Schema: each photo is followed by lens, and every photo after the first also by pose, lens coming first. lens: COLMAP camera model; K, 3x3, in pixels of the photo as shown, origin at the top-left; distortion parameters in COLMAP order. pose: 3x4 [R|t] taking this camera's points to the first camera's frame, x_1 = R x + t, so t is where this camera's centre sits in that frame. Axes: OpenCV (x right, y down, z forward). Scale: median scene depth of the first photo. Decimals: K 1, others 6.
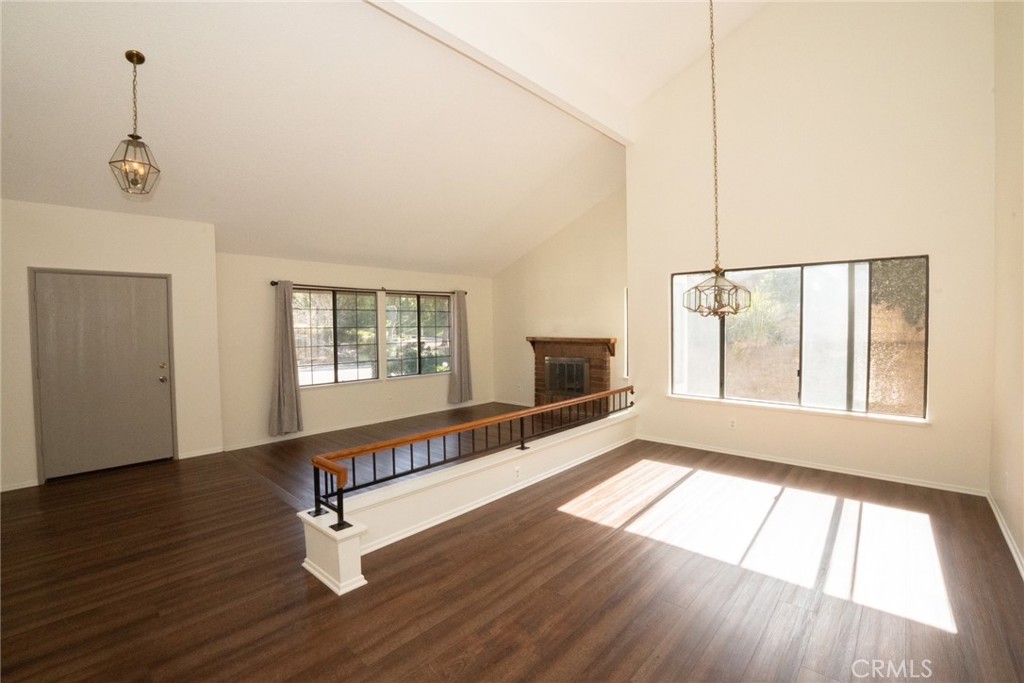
lens RADIAL K [[448.7, 0, 518.6], [0, 448.7, 341.2], [0, 0, 1]] dist [-0.004066, -0.000273]
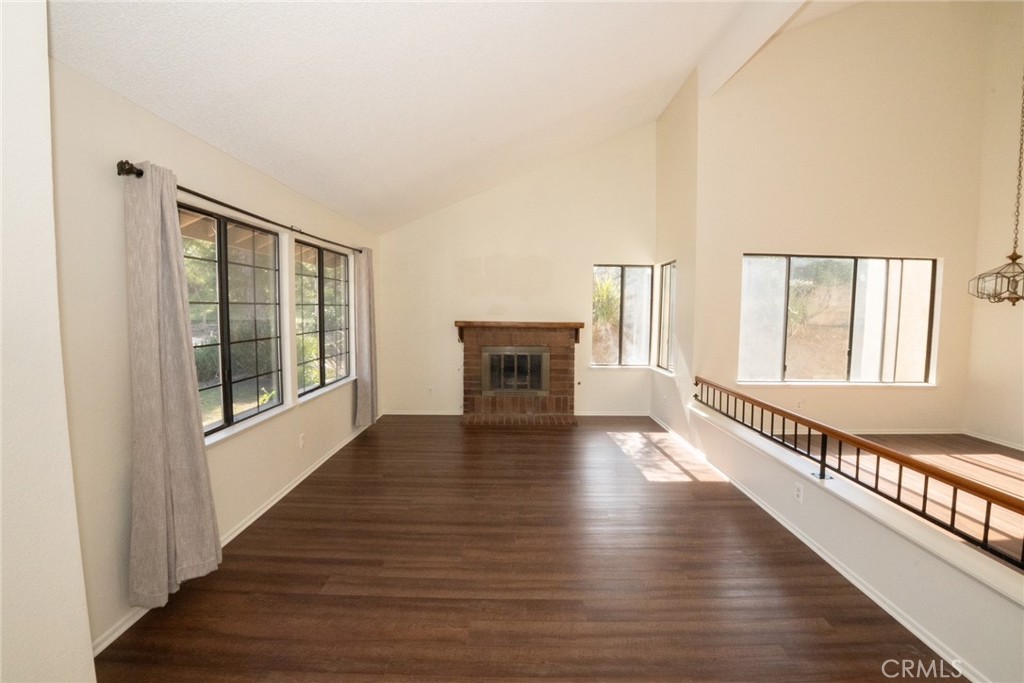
lens RADIAL K [[448.7, 0, 515.9], [0, 448.7, 340.1], [0, 0, 1]] dist [-0.004066, -0.000273]
pose [[0.728074, -0.037285, 0.684484, -0.449834], [0.008844, 0.998948, 0.045007, -0.011601], [-0.685442, -0.026715, 0.727637, 0.441474]]
